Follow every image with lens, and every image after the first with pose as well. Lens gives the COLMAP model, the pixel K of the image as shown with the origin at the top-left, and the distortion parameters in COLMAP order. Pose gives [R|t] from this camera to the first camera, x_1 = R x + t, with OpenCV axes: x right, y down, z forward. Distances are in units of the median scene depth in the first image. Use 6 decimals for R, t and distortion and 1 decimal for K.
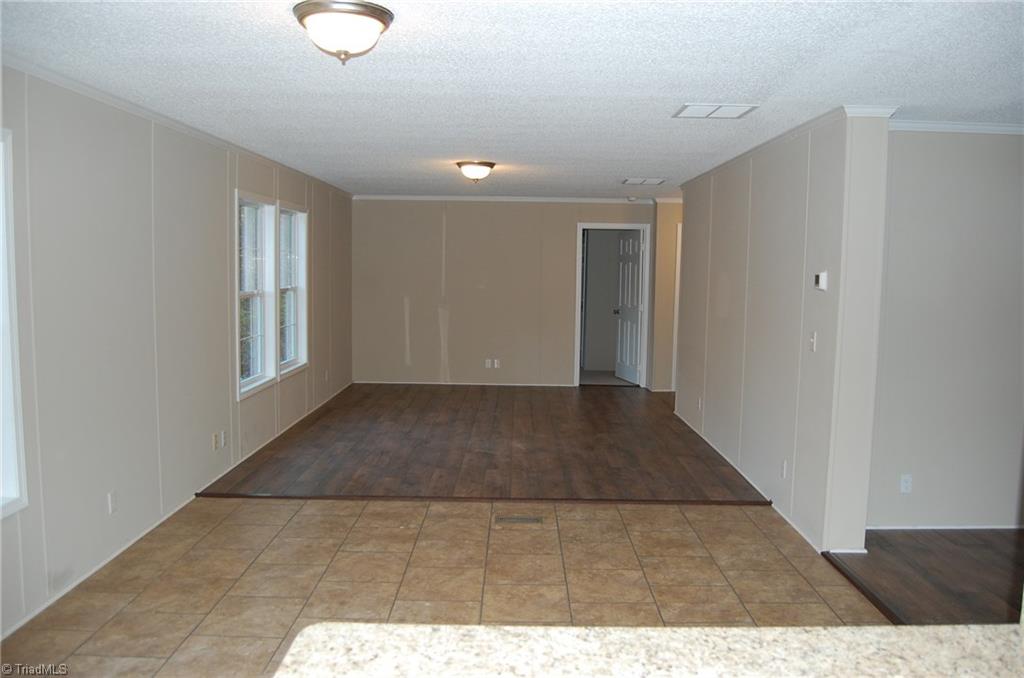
lens RADIAL K [[797.6, 0, 516.7], [0, 797.6, 335.3], [0, 0, 1]] dist [-0.088189, 0.027269]
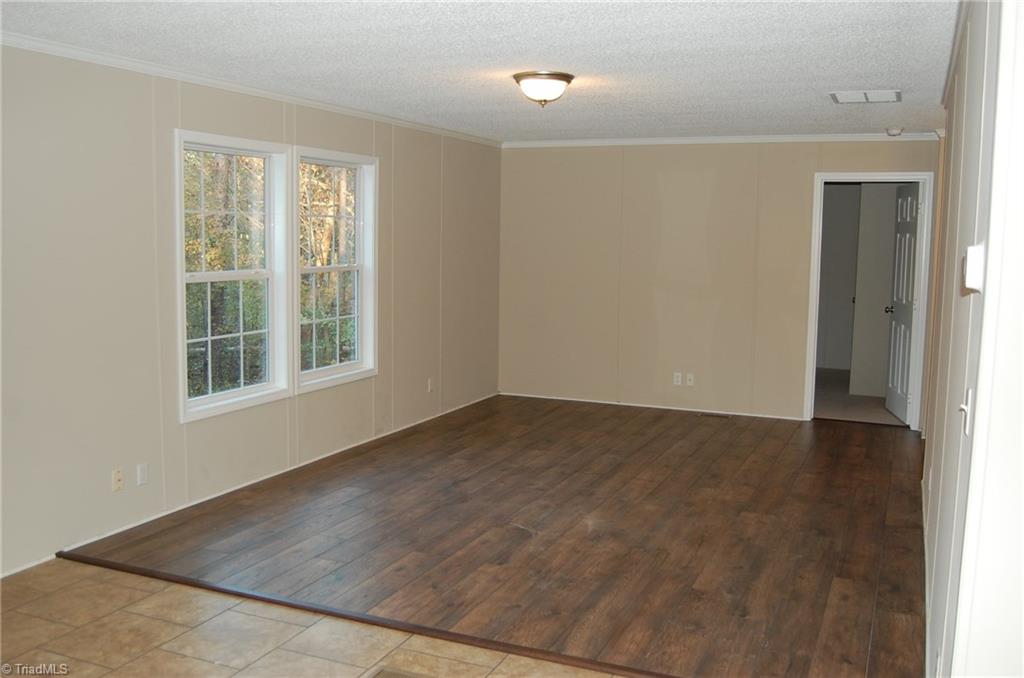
lens RADIAL K [[931.7, 0, 516.1], [0, 931.7, 341.1], [0, 0, 1]] dist [-0.075898, 0.000000]
pose [[0.918909, 0.042851, -0.392135, 0.227970], [-0.034303, 0.998997, 0.028783, -0.024154], [0.392975, -0.012997, 0.919457, 0.300298]]
